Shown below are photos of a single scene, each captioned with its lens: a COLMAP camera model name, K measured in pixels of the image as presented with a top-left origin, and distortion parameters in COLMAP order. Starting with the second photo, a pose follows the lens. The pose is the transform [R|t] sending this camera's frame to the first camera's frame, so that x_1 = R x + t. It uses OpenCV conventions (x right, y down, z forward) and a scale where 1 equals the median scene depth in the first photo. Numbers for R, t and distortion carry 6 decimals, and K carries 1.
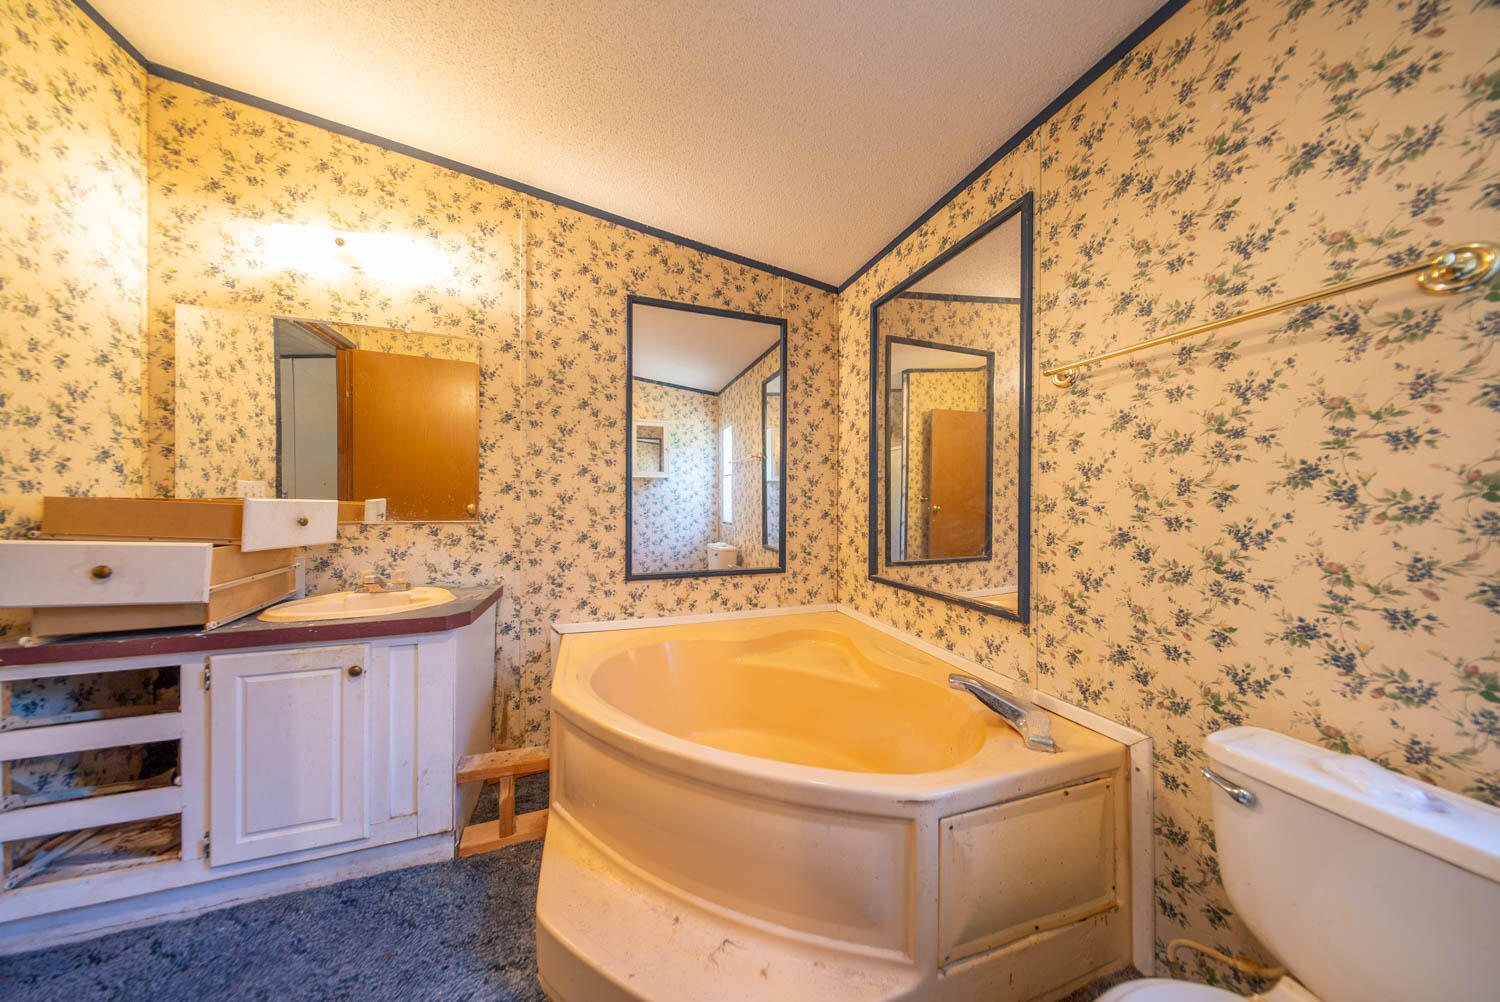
lens RADIAL K [[445.0, 0, 746.4], [0, 445.0, 503.6], [0, 0, 1]] dist [0.003707, -0.001831]
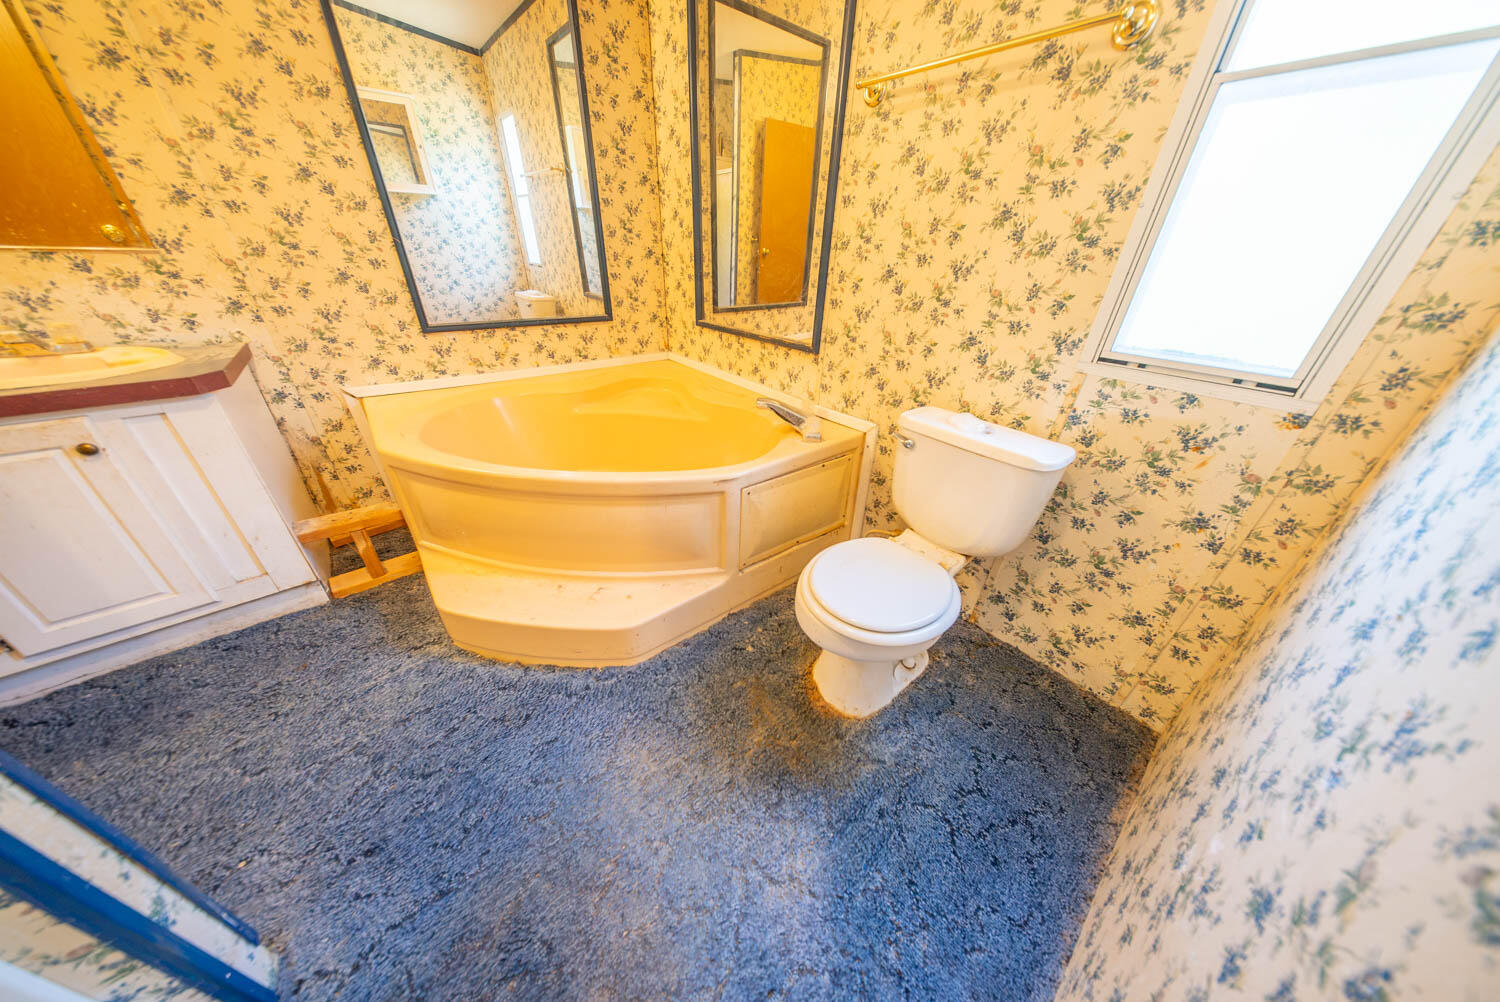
lens RADIAL K [[445.0, 0, 749.1], [0, 445.0, 506.0], [0, 0, 1]] dist [0.003707, -0.001831]
pose [[0.935964, -0.155455, 0.315920, -0.004866], [-0.025234, 0.865331, 0.500565, 0.019642], [-0.351191, -0.476482, 0.805996, -0.123887]]
